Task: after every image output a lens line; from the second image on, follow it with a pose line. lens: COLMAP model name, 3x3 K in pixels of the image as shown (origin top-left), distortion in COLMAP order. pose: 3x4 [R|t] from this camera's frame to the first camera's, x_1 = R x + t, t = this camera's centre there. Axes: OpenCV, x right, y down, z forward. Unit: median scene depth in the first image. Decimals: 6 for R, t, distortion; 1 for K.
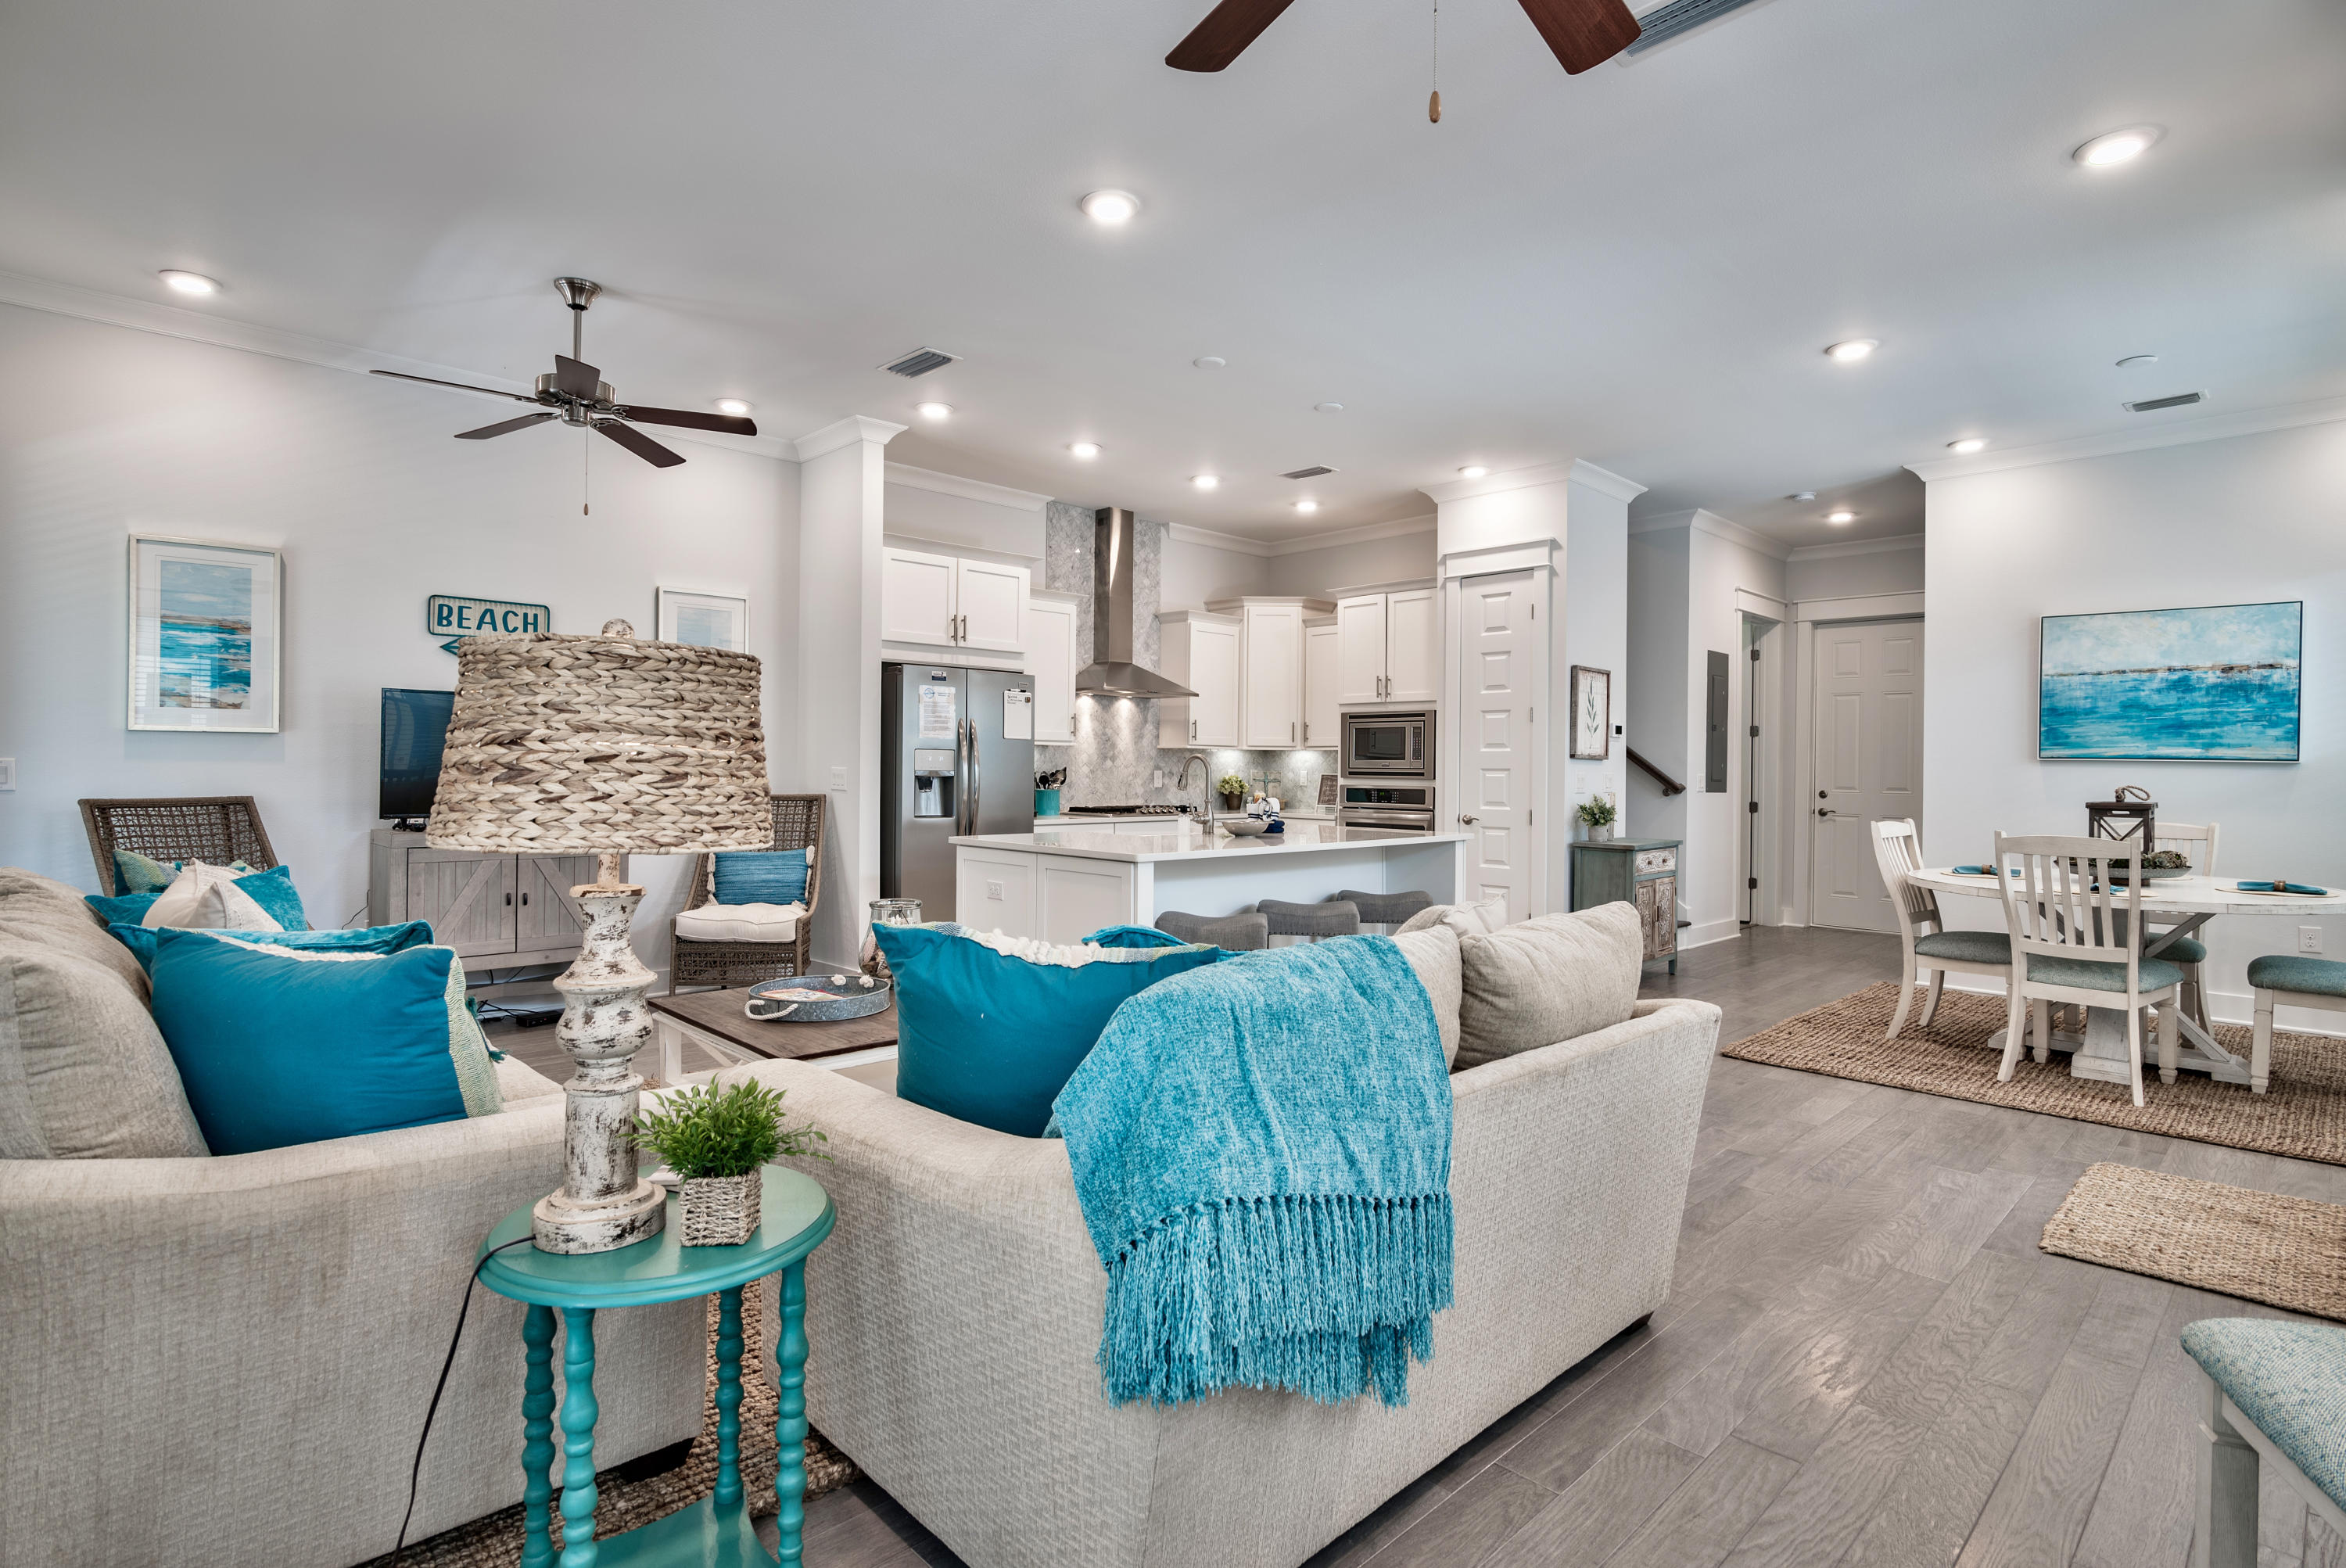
lens RADIAL K [[1176.1, 0, 1116.8], [0, 1176.1, 762.7], [0, 0, 1]] dist [-0.008440, 0.003945]
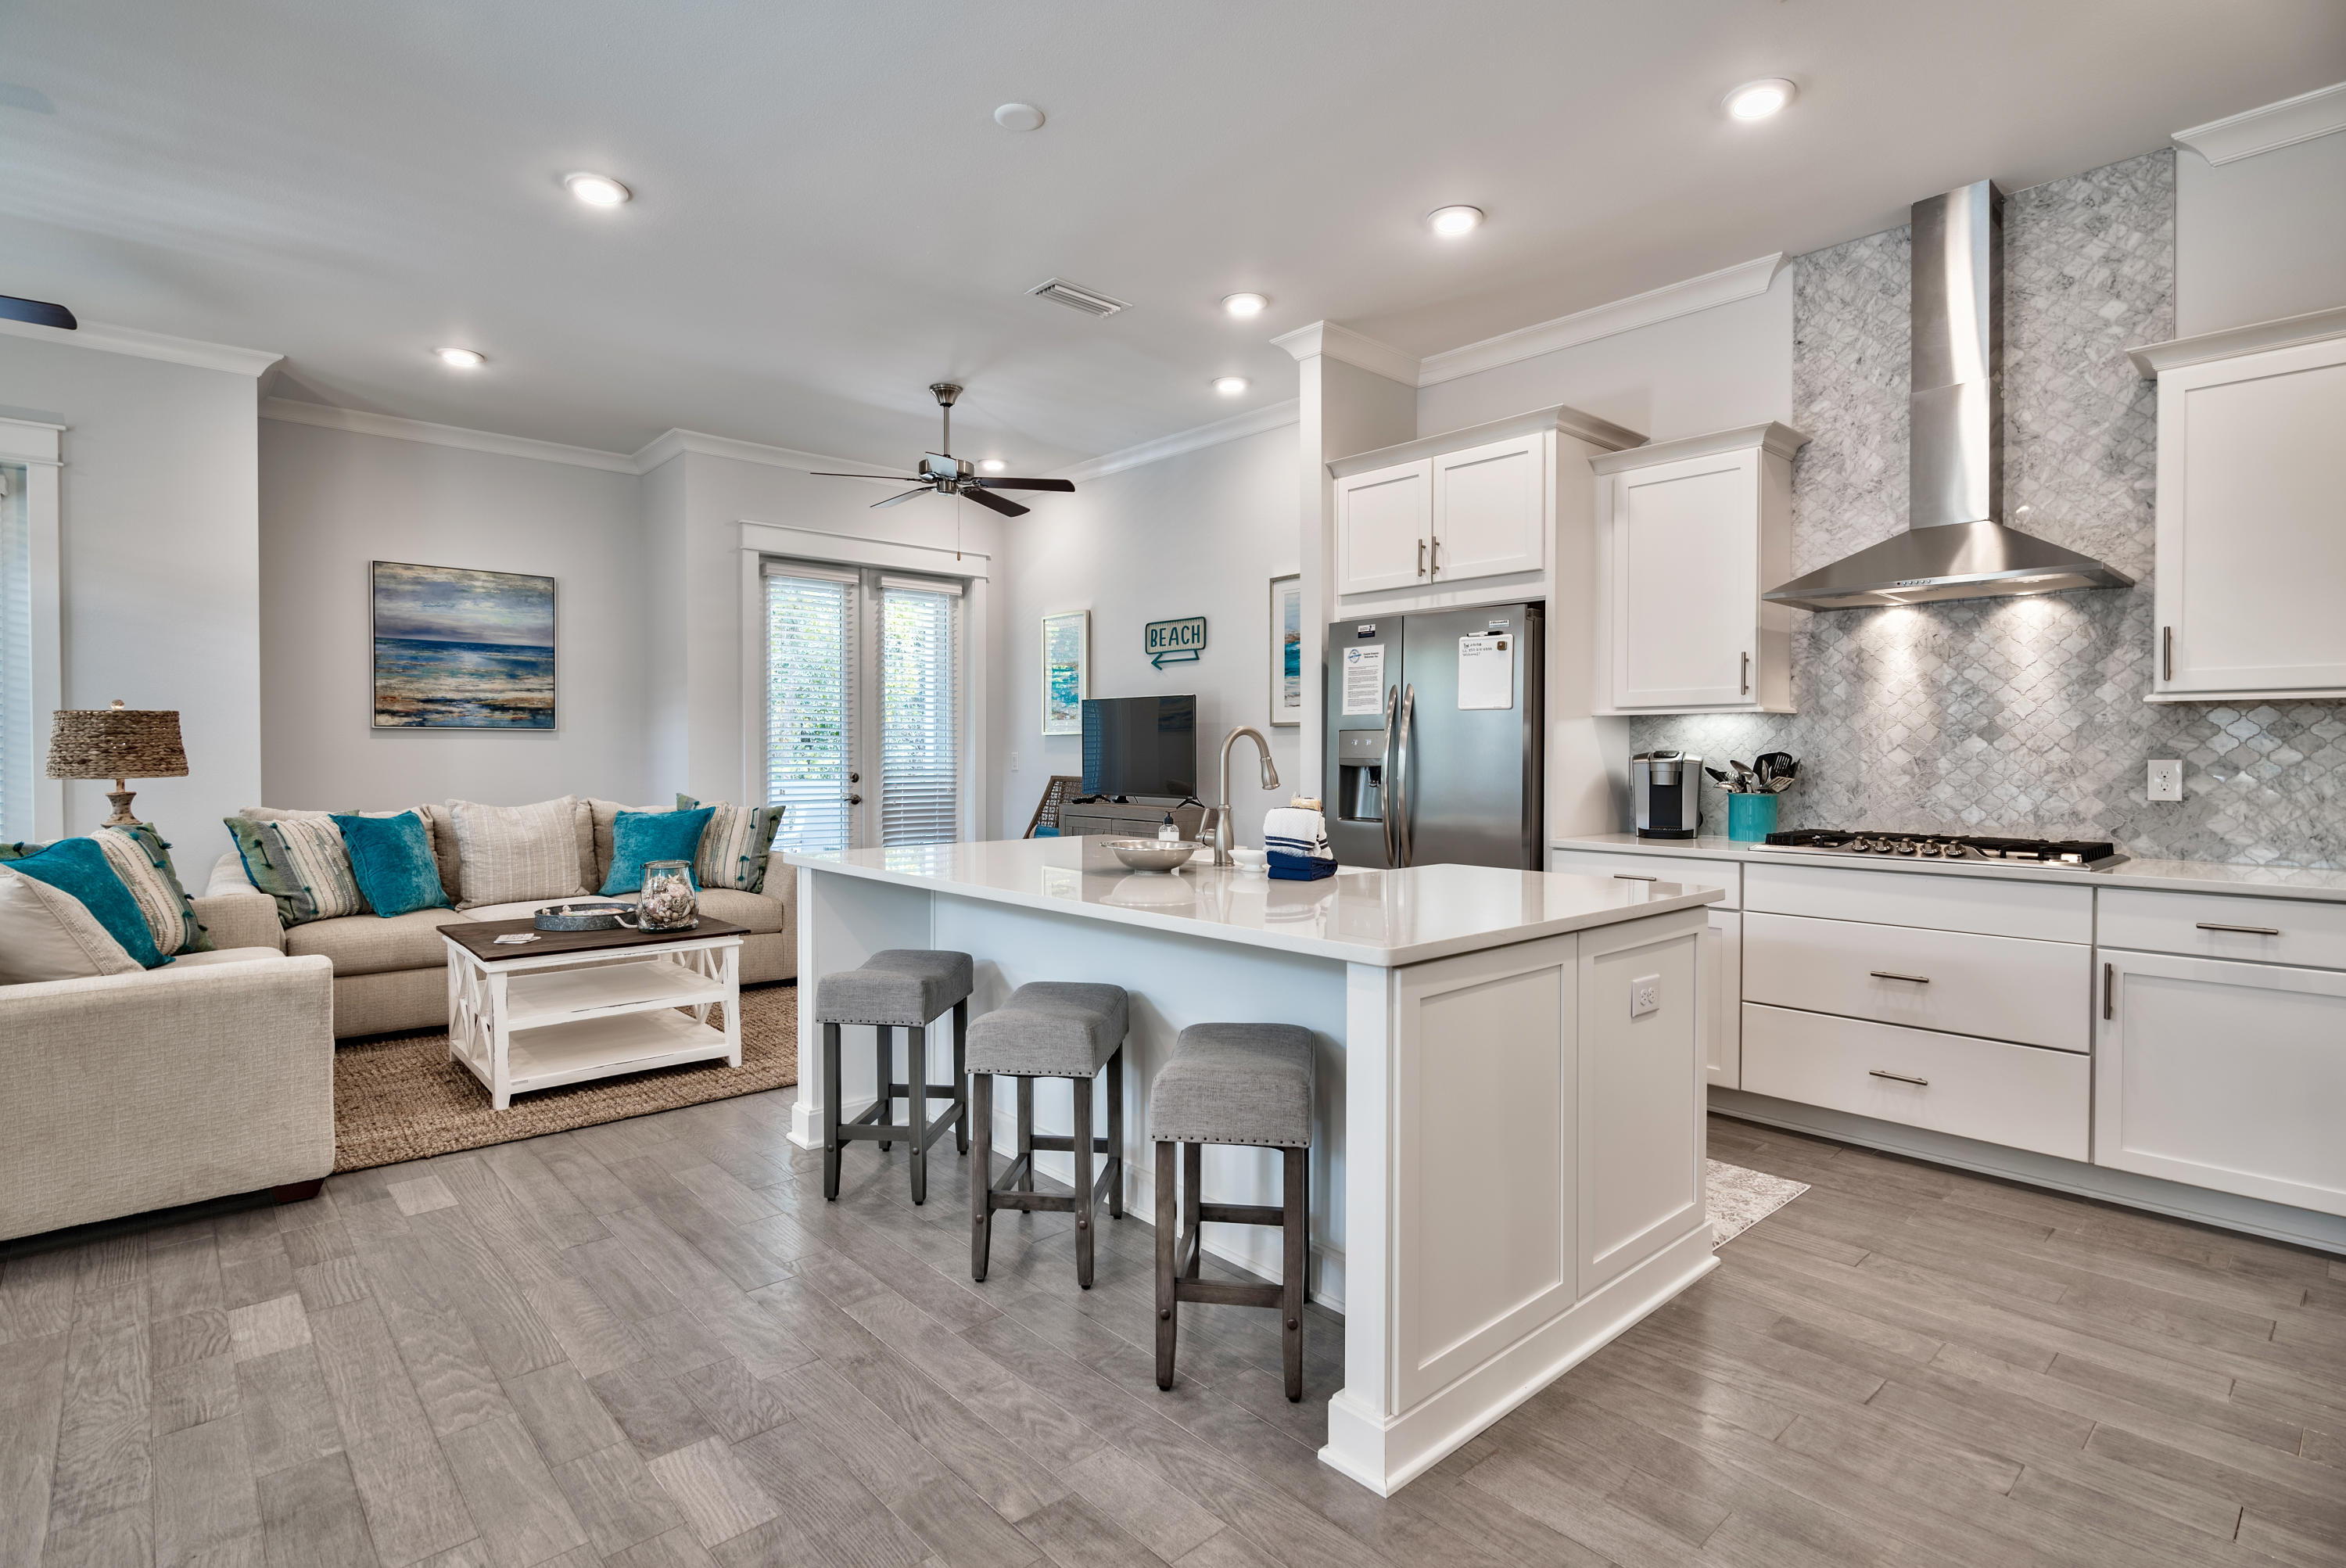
lens RADIAL K [[1176.1, 0, 1211.4], [0, 1176.1, 753.0], [0, 0, 1]] dist [-0.008440, 0.003945]
pose [[-0.009755, -0.010875, -0.999893, 0.621133], [0.001620, 0.999939, -0.010891, 0.011362], [0.999951, -0.001726, -0.009737, 0.957204]]
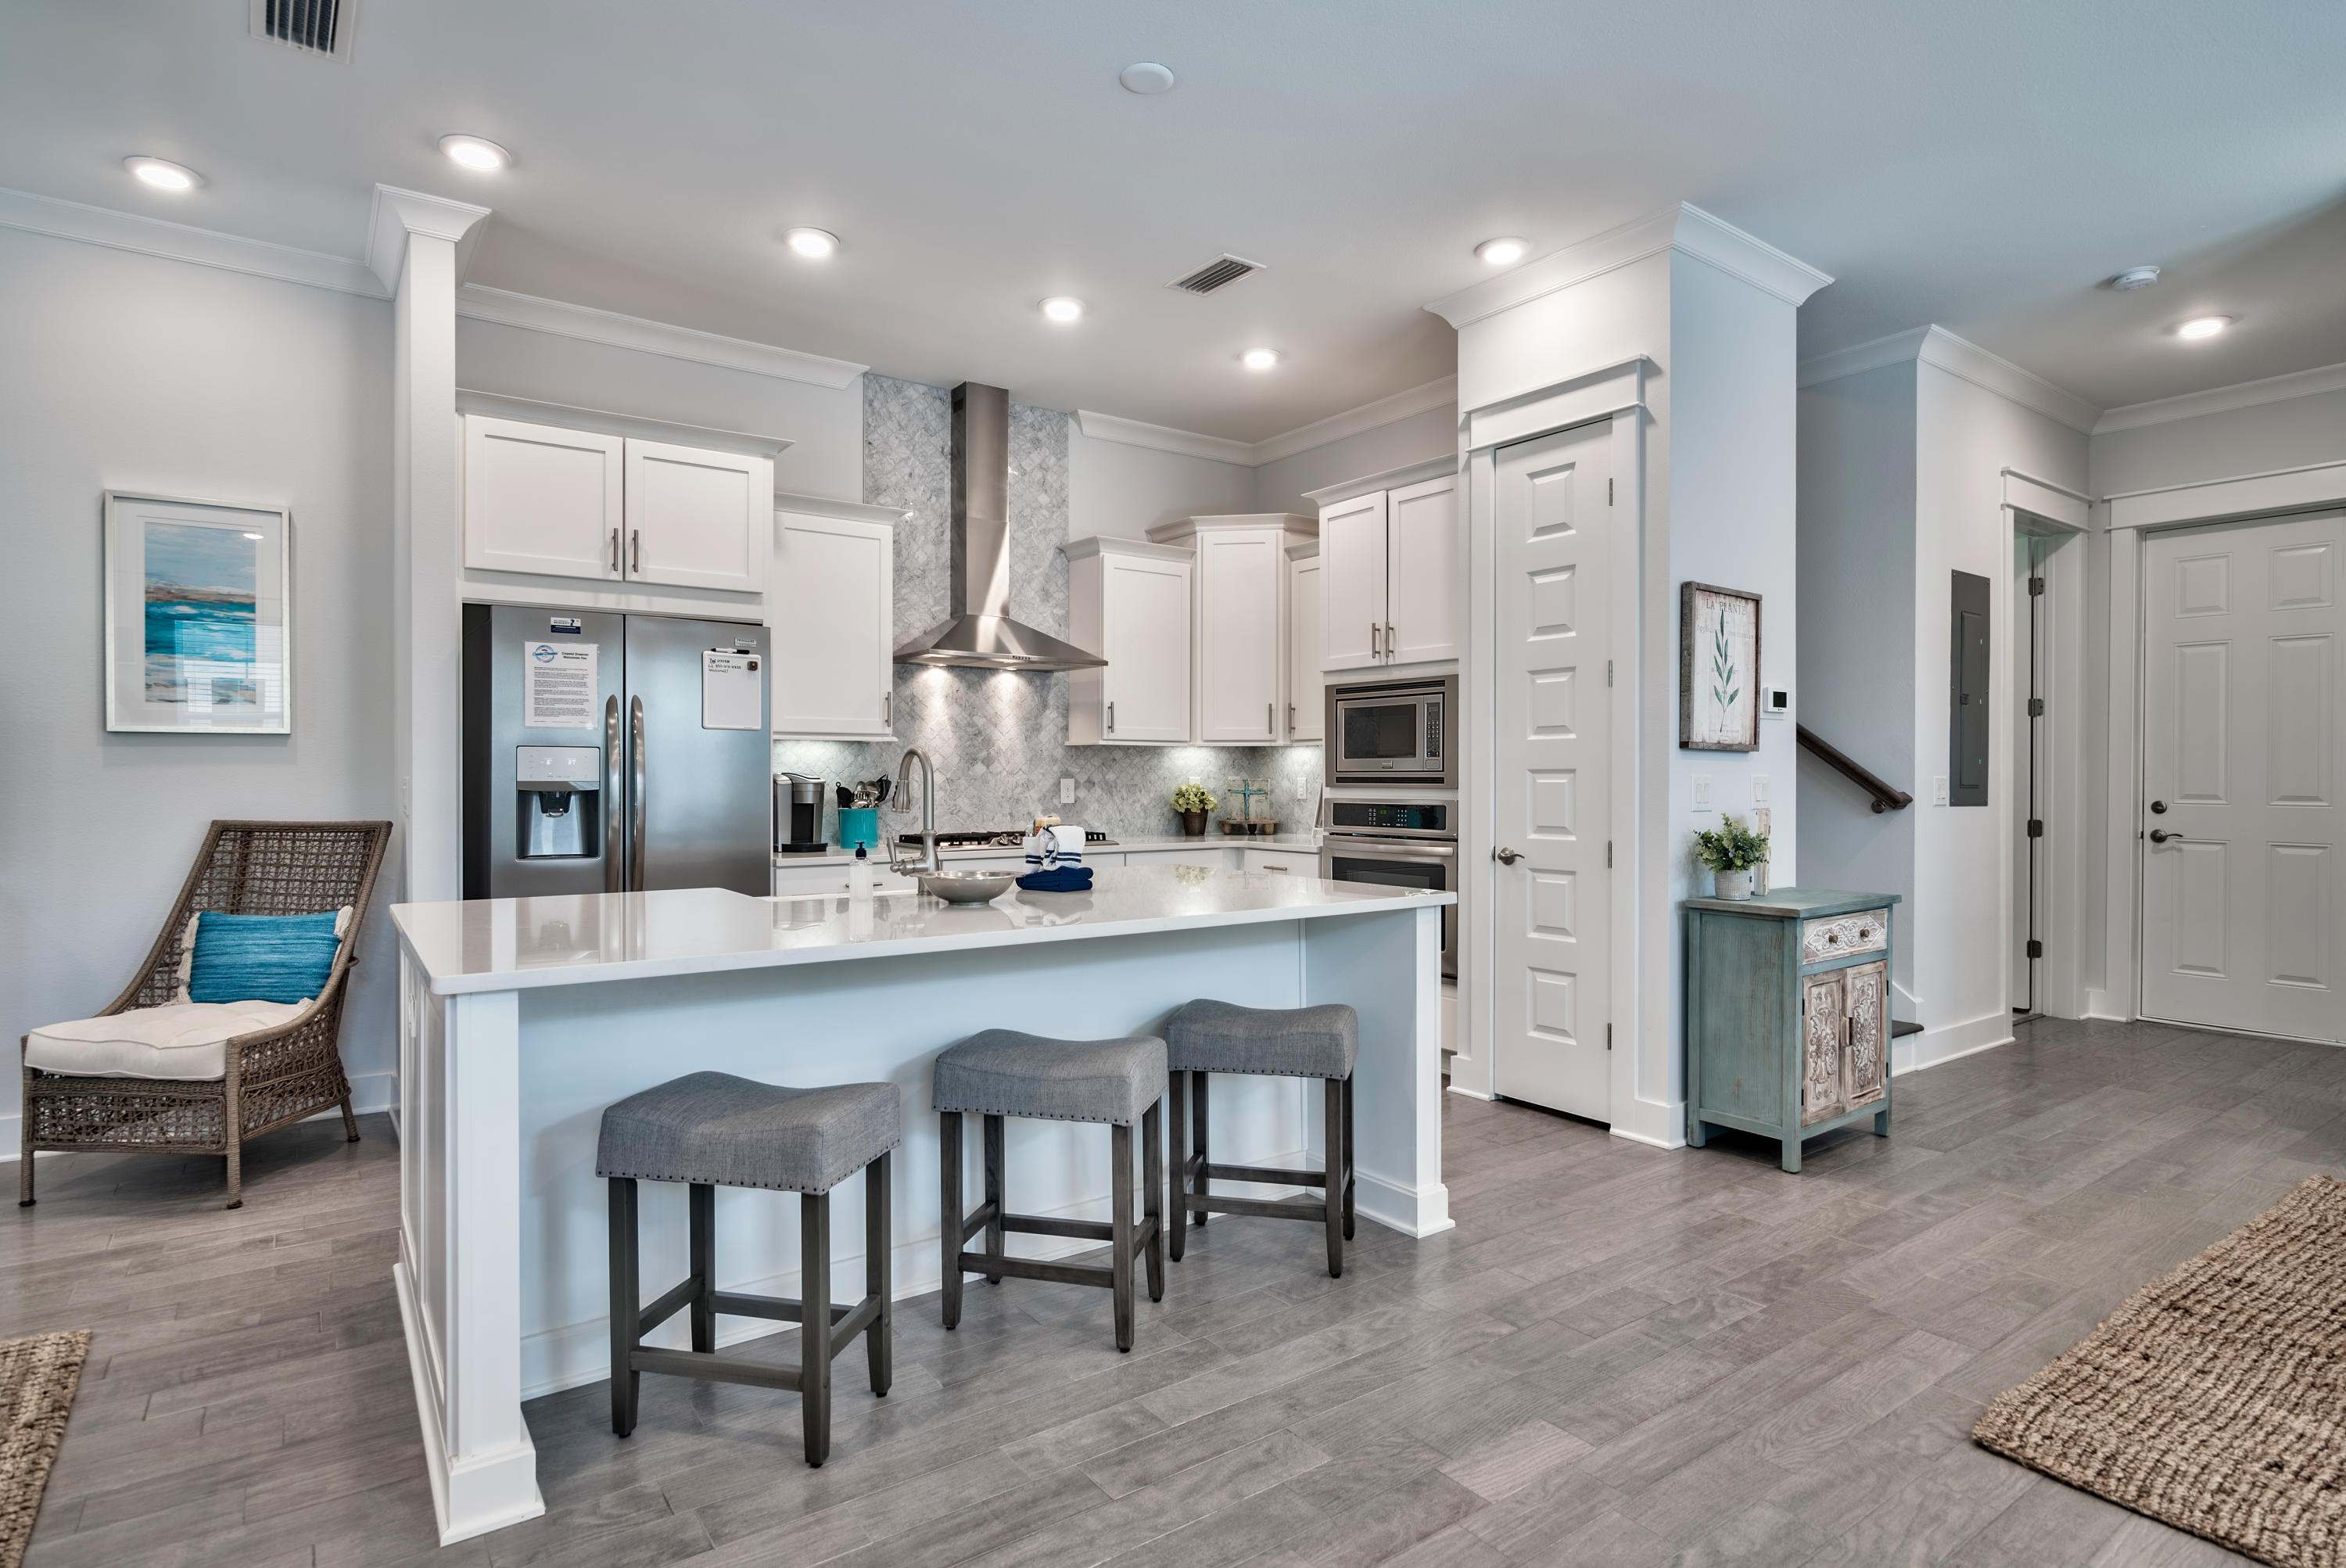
lens RADIAL K [[1176.1, 0, 1132.0], [0, 1176.1, 790.0], [0, 0, 1]] dist [-0.008440, 0.003945]
pose [[0.988626, -0.008287, -0.150169, 0.242433], [0.010374, 0.999860, 0.013120, 0.006626], [0.150039, -0.014529, 0.988573, 0.466644]]
